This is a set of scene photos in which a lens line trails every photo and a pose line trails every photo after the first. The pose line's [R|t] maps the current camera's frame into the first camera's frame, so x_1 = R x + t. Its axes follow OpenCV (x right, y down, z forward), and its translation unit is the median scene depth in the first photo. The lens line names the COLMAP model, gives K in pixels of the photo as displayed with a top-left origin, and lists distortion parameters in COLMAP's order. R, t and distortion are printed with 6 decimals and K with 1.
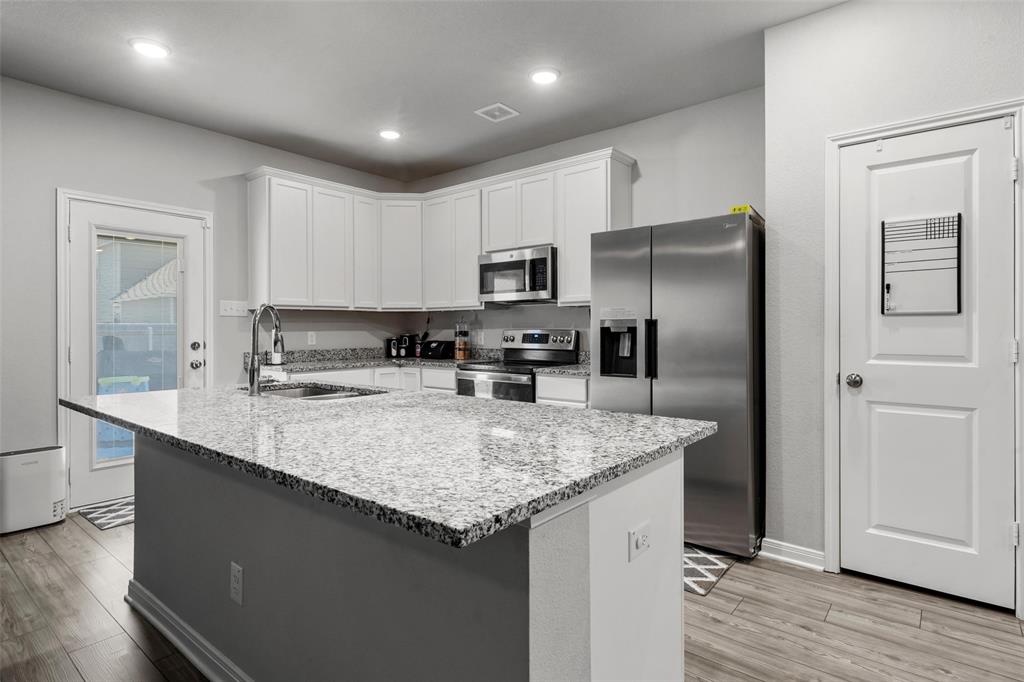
lens RADIAL K [[531.7, 0, 514.0], [0, 531.7, 331.9], [0, 0, 1]] dist [0.006093, -0.000005]
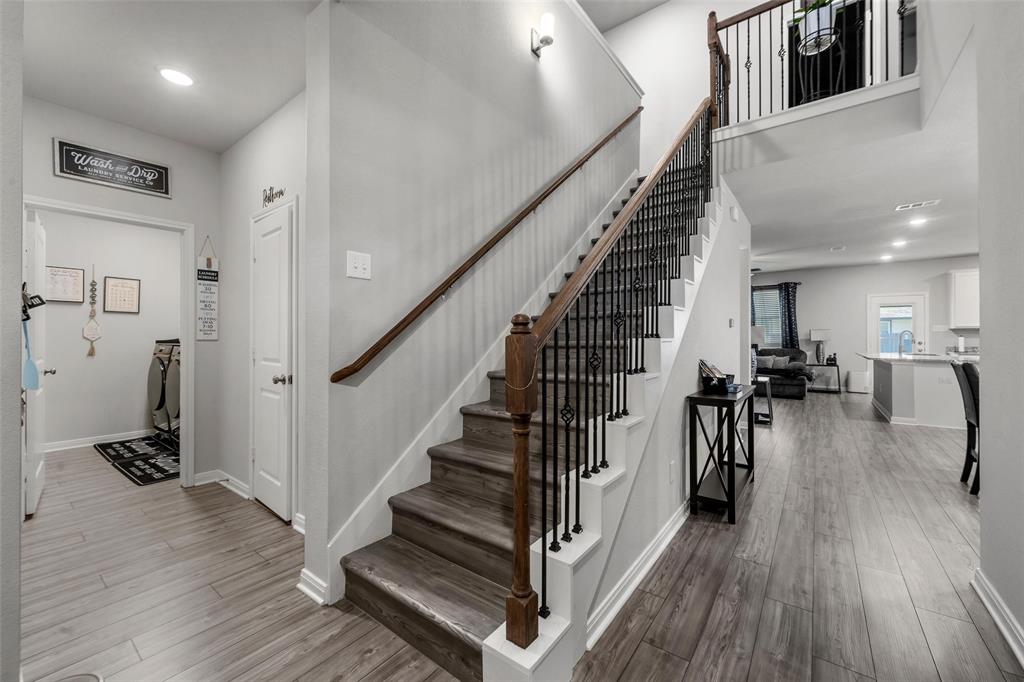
lens RADIAL K [[399.9, 0, 513.0], [0, 399.9, 331.2], [0, 0, 1]] dist [-0.001344, -0.000077]
pose [[0.049093, 0.001116, -0.998794, 1.273535], [0.001917, 0.999997, 0.001212, -0.038892], [0.998792, -0.001974, 0.049090, -1.110917]]
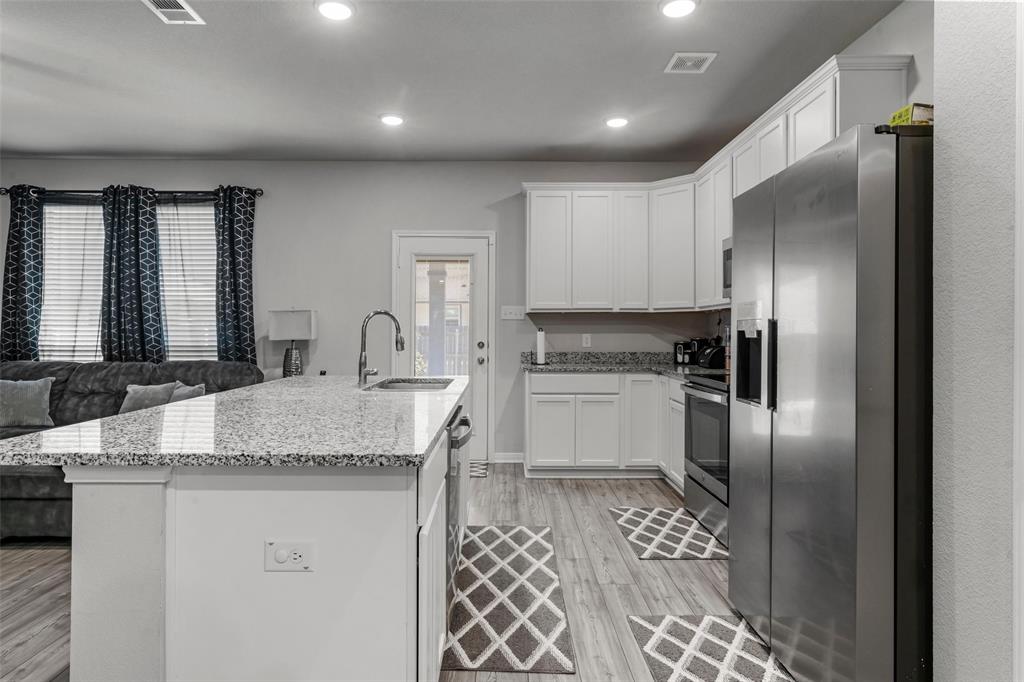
lens RADIAL K [[581.1, 0, 511.0], [0, 581.1, 332.1], [0, 0, 1]] dist [0.003777, 0.000803]
pose [[0.638463, 0.006846, -0.769622, 0.437682], [-0.009694, 0.999953, 0.000853, -0.004083], [0.769592, 0.006916, 0.638499, 0.217109]]
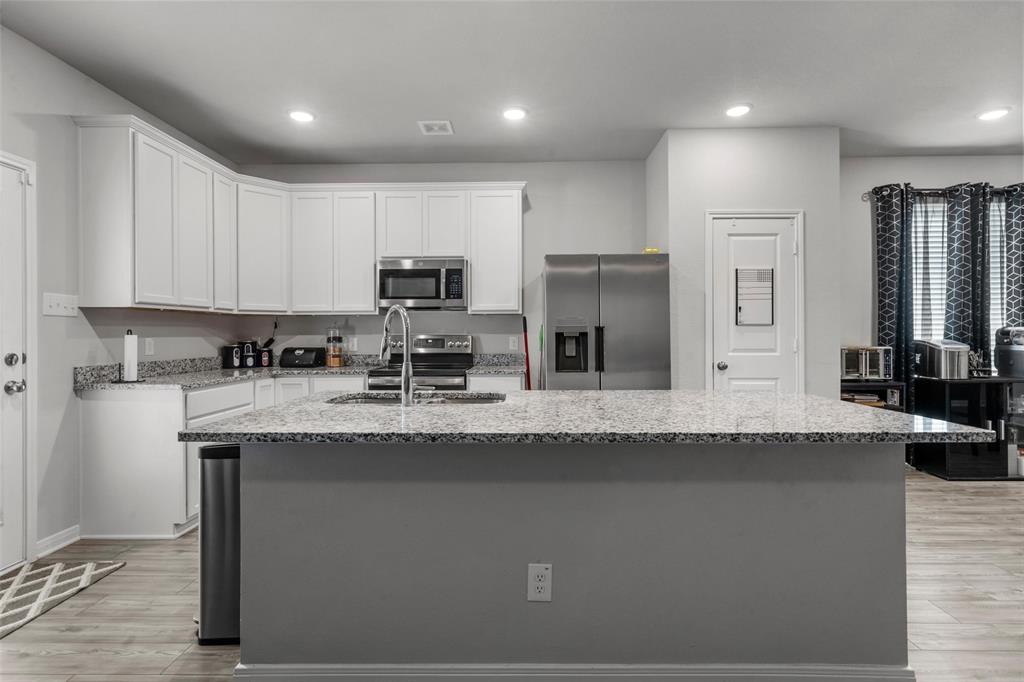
lens RADIAL K [[506.1, 0, 514.6], [0, 506.1, 337.4], [0, 0, 1]] dist [0.001719, -0.000431]
pose [[0.787628, -0.002840, 0.616144, -0.484291], [0.004761, 0.999988, -0.001478, 0.002915], [-0.616132, 0.004097, 0.787632, 0.113506]]
